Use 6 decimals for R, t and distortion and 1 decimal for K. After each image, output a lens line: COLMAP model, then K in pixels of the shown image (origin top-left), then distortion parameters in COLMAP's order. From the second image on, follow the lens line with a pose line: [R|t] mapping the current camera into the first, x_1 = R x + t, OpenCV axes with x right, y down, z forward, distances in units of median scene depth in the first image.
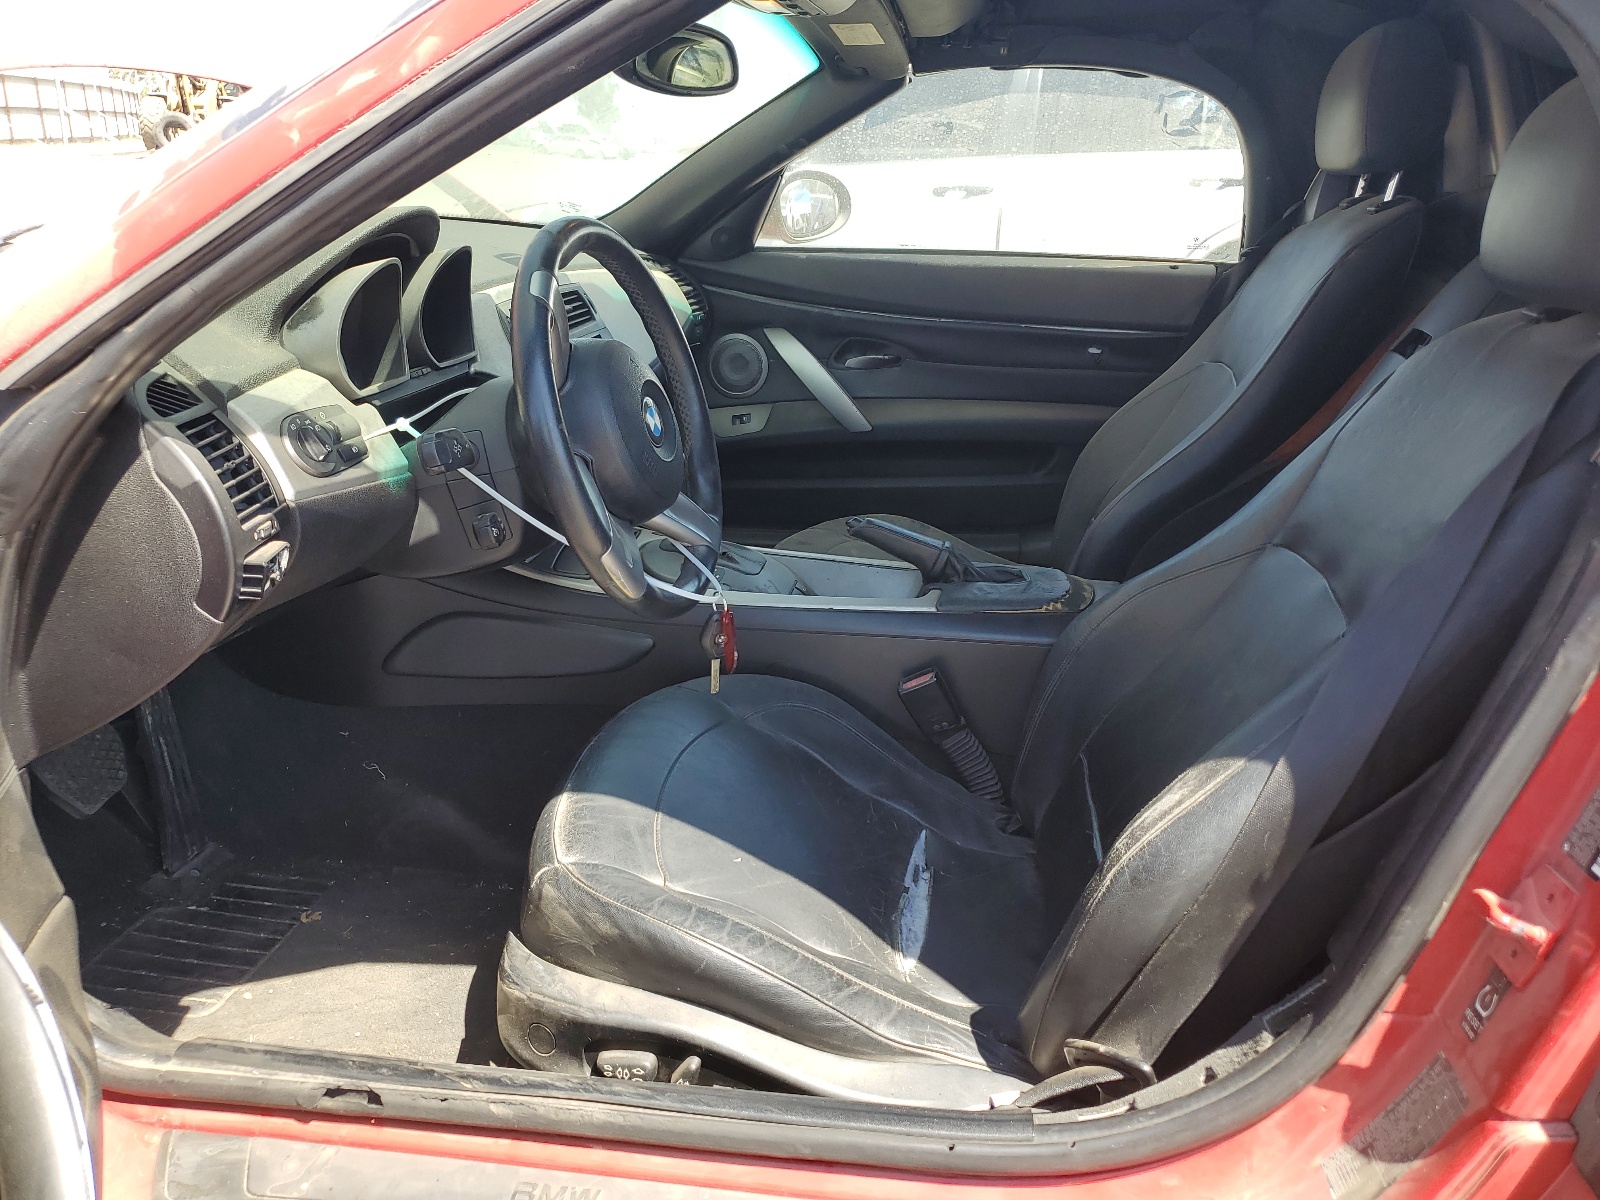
lens RADIAL K [[1206.5, 0, 804.3], [0, 1206.5, 595.2], [0, 0, 1]] dist [0.000150, -0.014274]
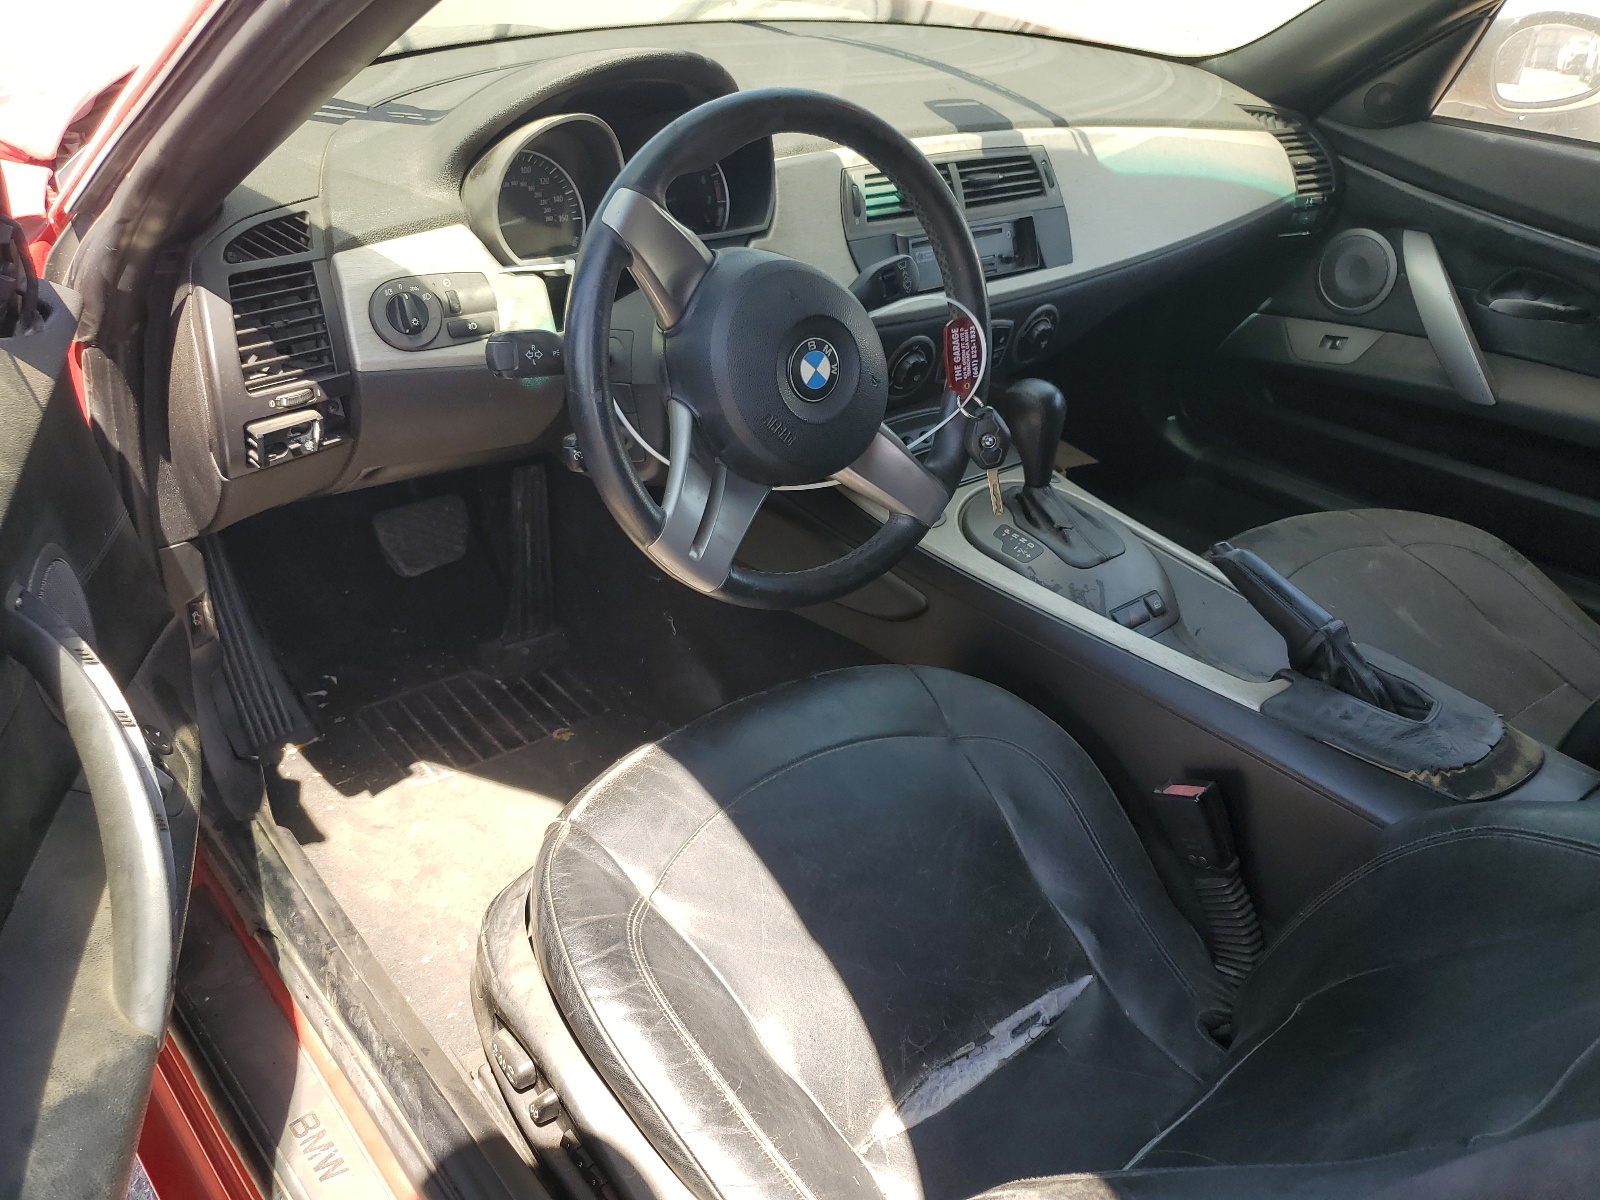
lens RADIAL K [[1206.5, 0, 800.9], [0, 1206.5, 604.7], [0, 0, 1]] dist [0.000150, -0.014274]
pose [[0.753782, 0.359905, -0.549801, 0.302014], [-0.261193, 0.931841, 0.251893, -0.167103], [0.602985, -0.046268, 0.796410, 0.311851]]
